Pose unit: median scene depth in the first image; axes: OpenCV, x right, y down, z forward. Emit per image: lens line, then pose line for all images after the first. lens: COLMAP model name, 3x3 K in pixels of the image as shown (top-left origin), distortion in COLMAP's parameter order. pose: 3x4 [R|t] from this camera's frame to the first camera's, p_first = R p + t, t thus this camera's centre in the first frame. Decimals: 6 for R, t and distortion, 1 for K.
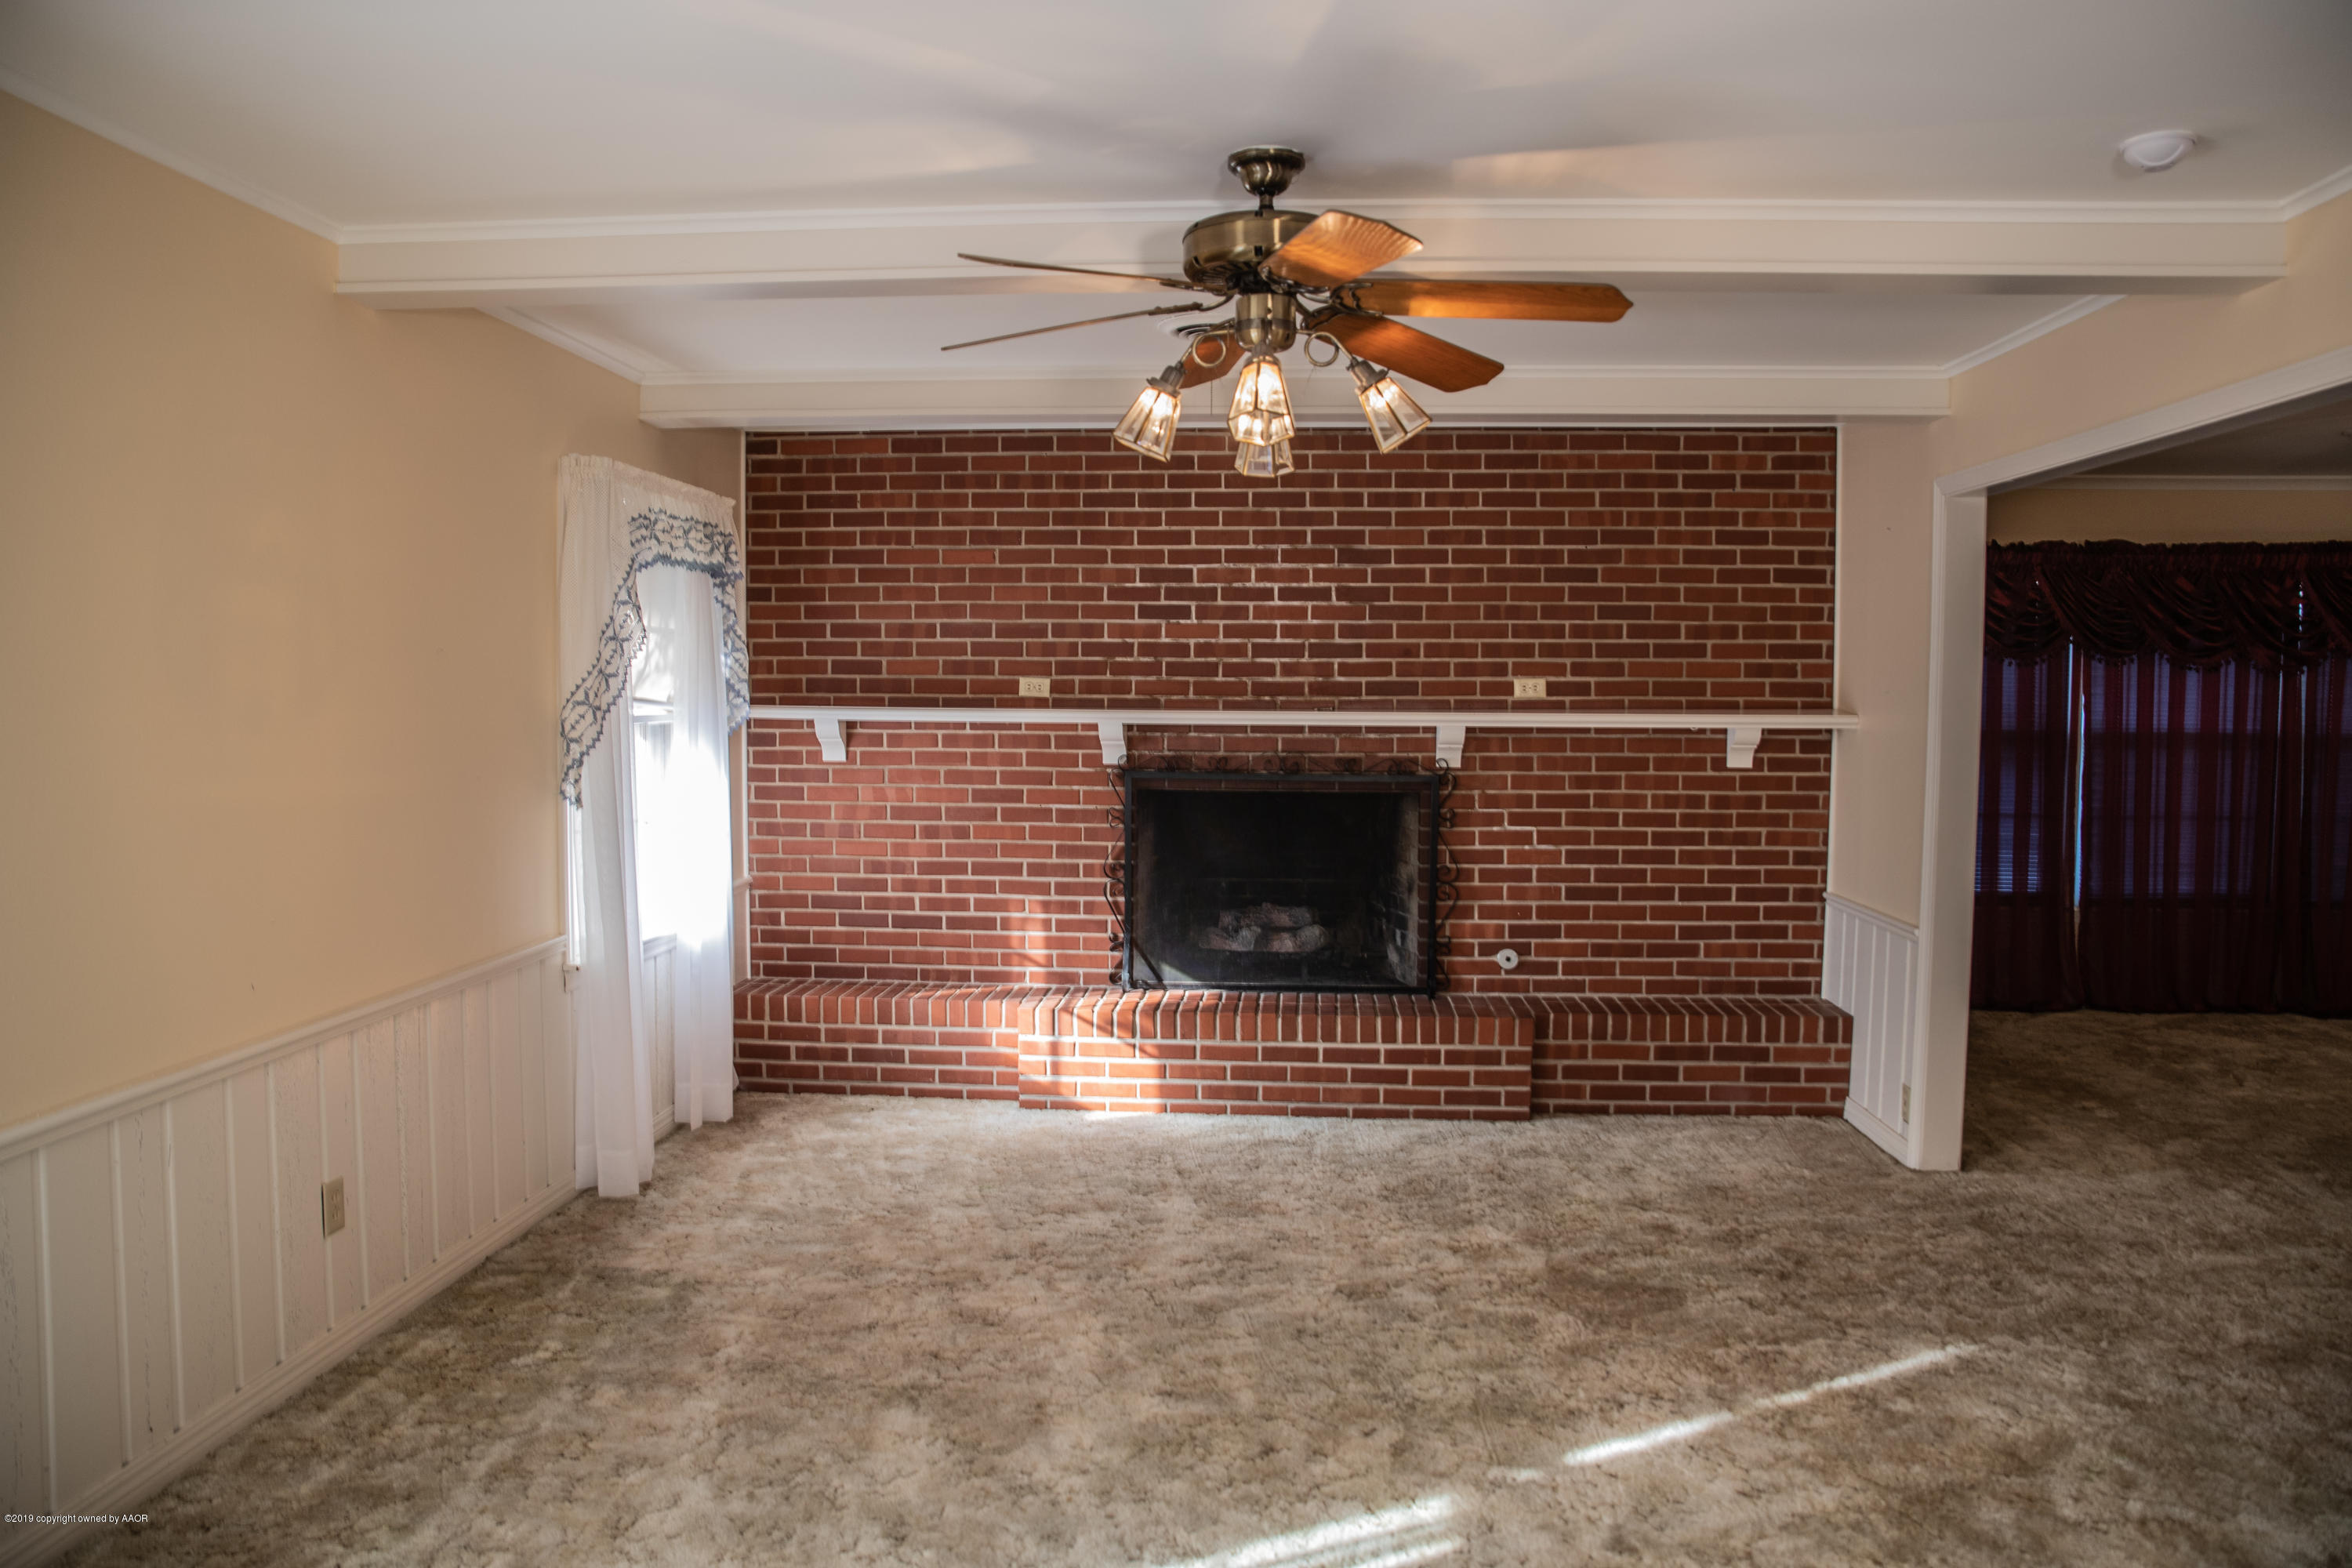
lens RADIAL K [[1600.3, 0, 1159.6], [0, 1600.3, 781.9], [0, 0, 1]] dist [-0.134925, 0.097018]
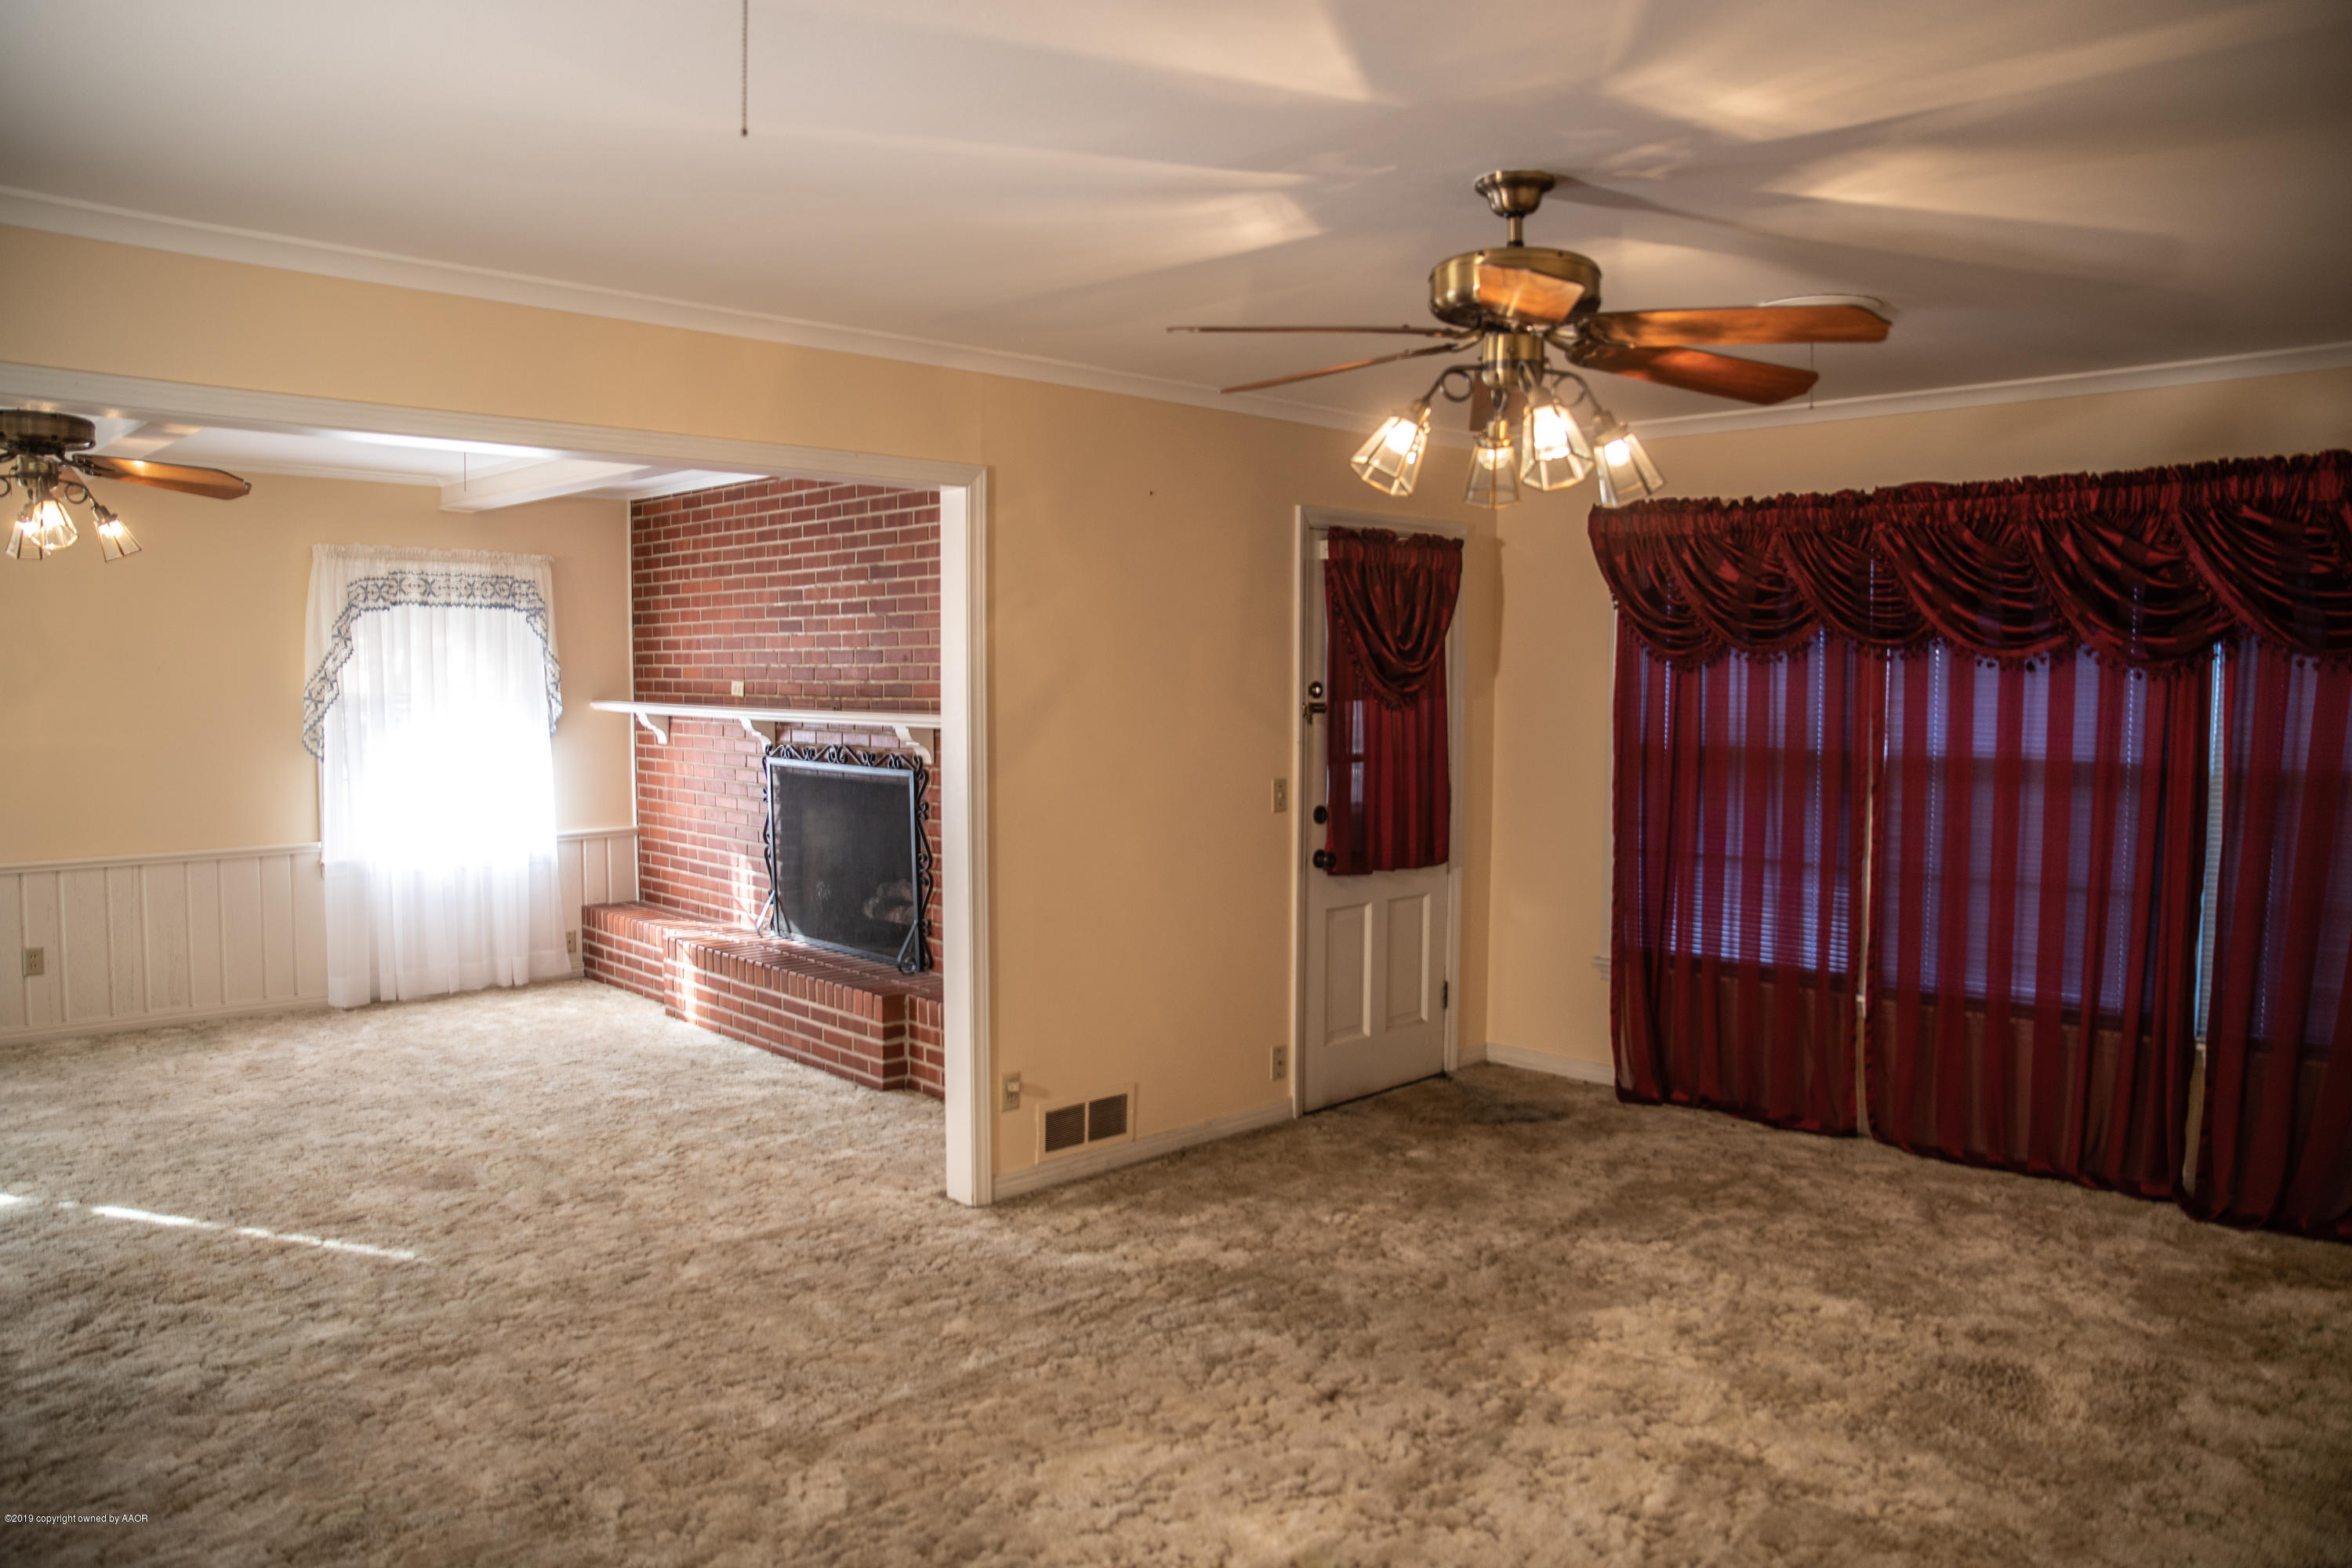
lens RADIAL K [[1600.3, 0, 1159.6], [0, 1600.3, 781.9], [0, 0, 1]] dist [-0.134925, 0.097018]
pose [[0.751270, 0.042991, -0.658594, 1.012065], [-0.042485, 0.998957, 0.016745, -0.021429], [0.658627, 0.015400, 0.752312, 0.288564]]
